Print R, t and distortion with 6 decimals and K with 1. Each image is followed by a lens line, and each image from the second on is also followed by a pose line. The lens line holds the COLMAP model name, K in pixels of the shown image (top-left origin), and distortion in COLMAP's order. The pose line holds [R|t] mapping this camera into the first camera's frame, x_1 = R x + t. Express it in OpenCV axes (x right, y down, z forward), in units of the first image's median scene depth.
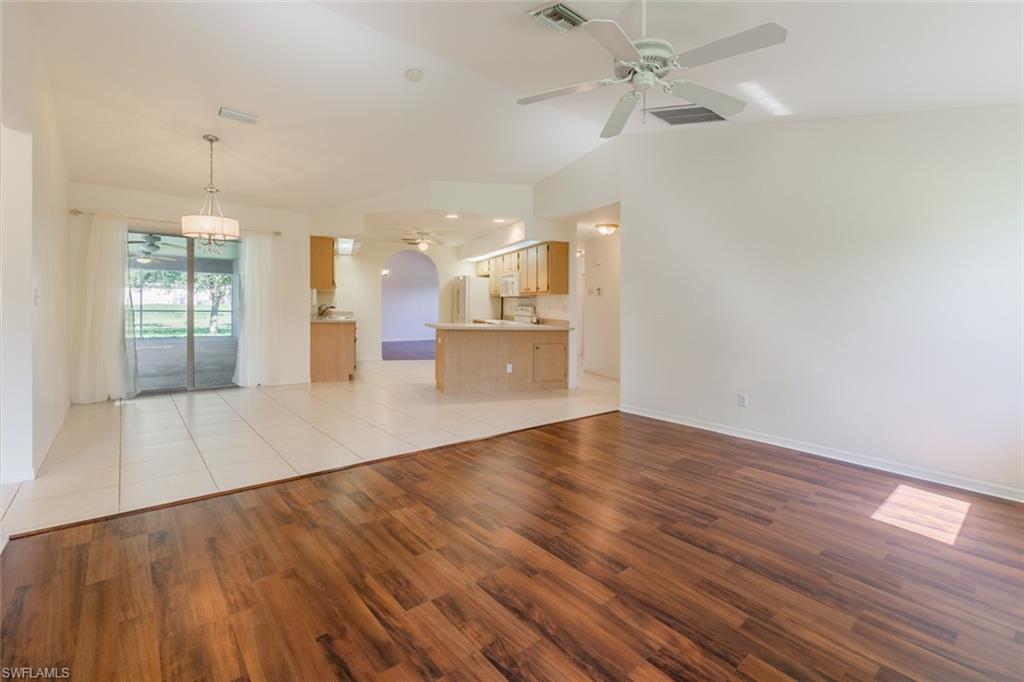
lens RADIAL K [[457.0, 0, 514.7], [0, 457.0, 303.9], [0, 0, 1]] dist [0.002748, -0.000800]
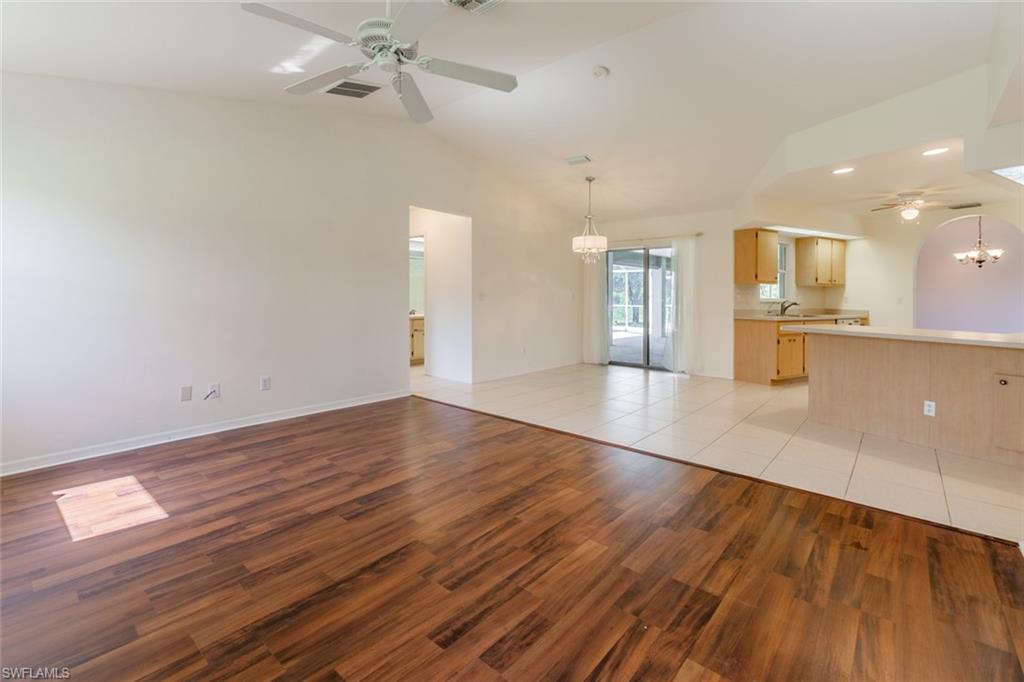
lens RADIAL K [[457.0, 0, 520.6], [0, 457.0, 304.7], [0, 0, 1]] dist [0.002748, -0.000800]
pose [[0.162511, -0.001392, -0.986706, 0.450358], [-0.001410, 0.999998, -0.001643, 0.012592], [0.986706, 0.001658, 0.162509, 0.387198]]
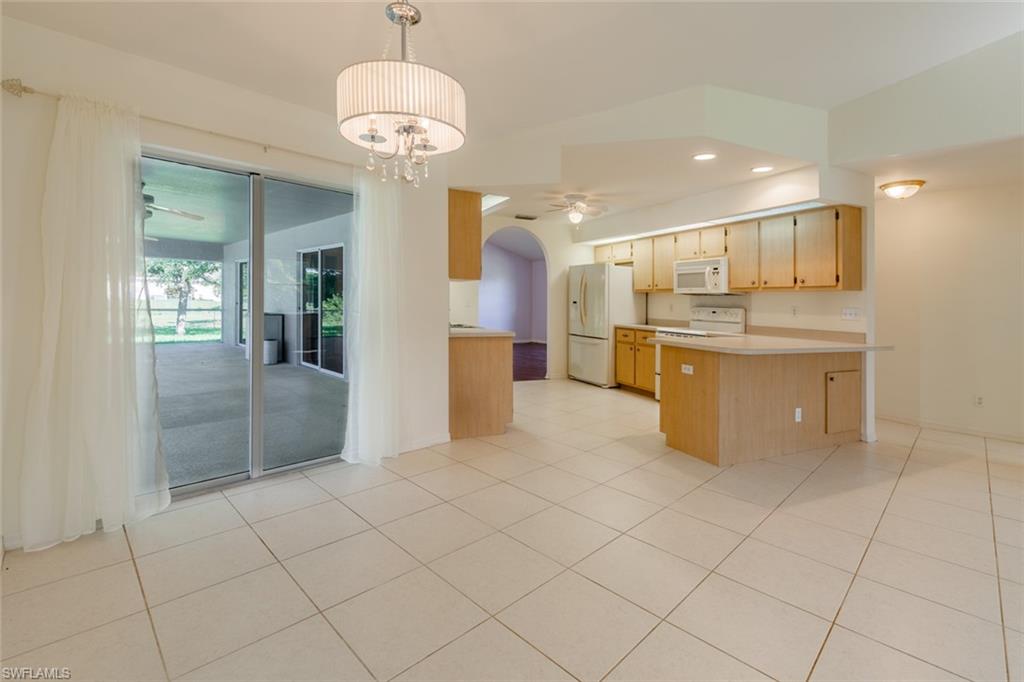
lens RADIAL K [[457.0, 0, 516.9], [0, 457.0, 301.7], [0, 0, 1]] dist [0.002748, -0.000800]
pose [[0.997257, 0.001862, 0.073998, -0.403970], [-0.002229, 0.999986, 0.004886, -0.007789], [-0.073988, -0.005037, 0.997246, 0.416735]]
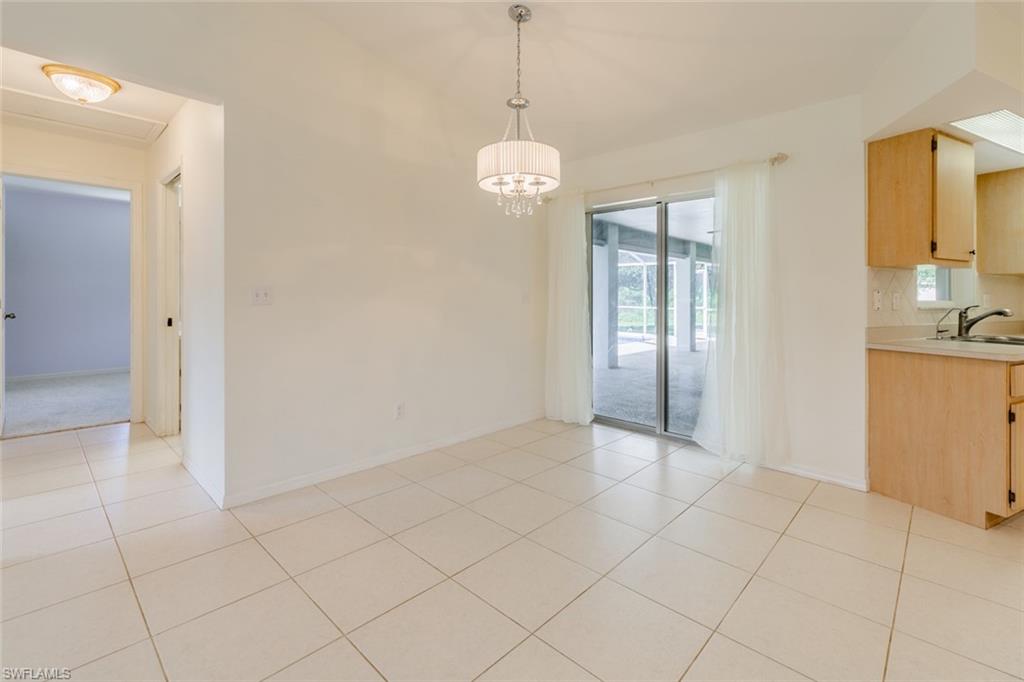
lens RADIAL K [[457.0, 0, 523.8], [0, 457.0, 300.3], [0, 0, 1]] dist [0.002748, -0.000800]
pose [[0.117138, -0.008840, -0.993076, -0.064331], [-0.004481, 0.999945, -0.009430, 0.001628], [0.993106, 0.005555, 0.117092, 0.637139]]
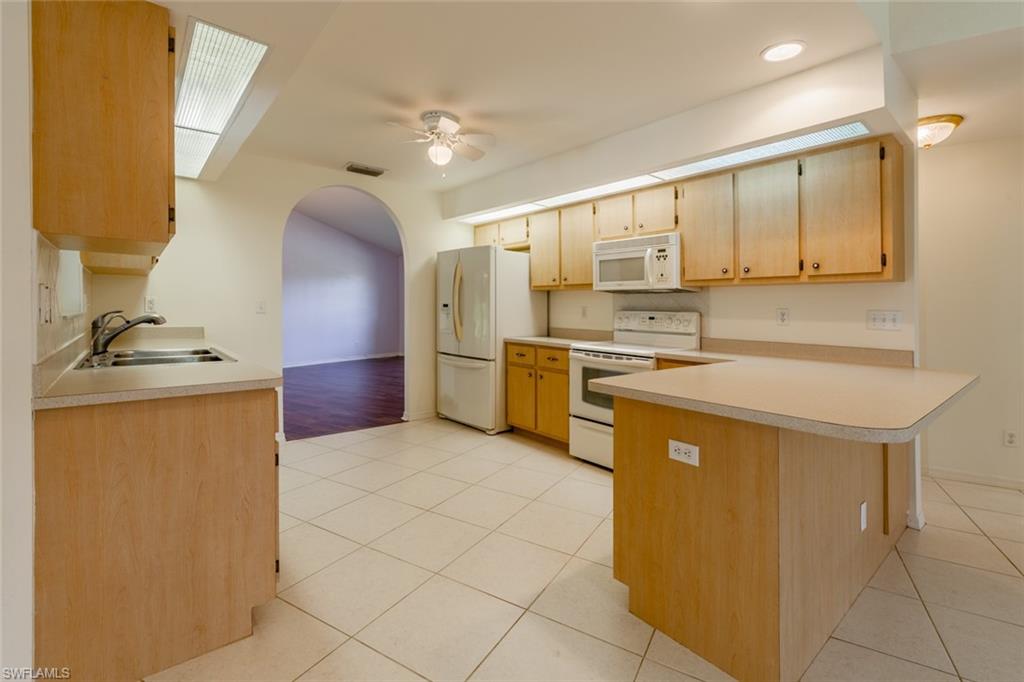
lens RADIAL K [[457.0, 0, 521.6], [0, 457.0, 306.9], [0, 0, 1]] dist [0.002748, -0.000800]
pose [[0.941466, -0.005558, 0.337062, -0.319910], [0.003608, 0.999973, 0.006413, -0.003243], [-0.337088, -0.004821, 0.941461, 0.753907]]
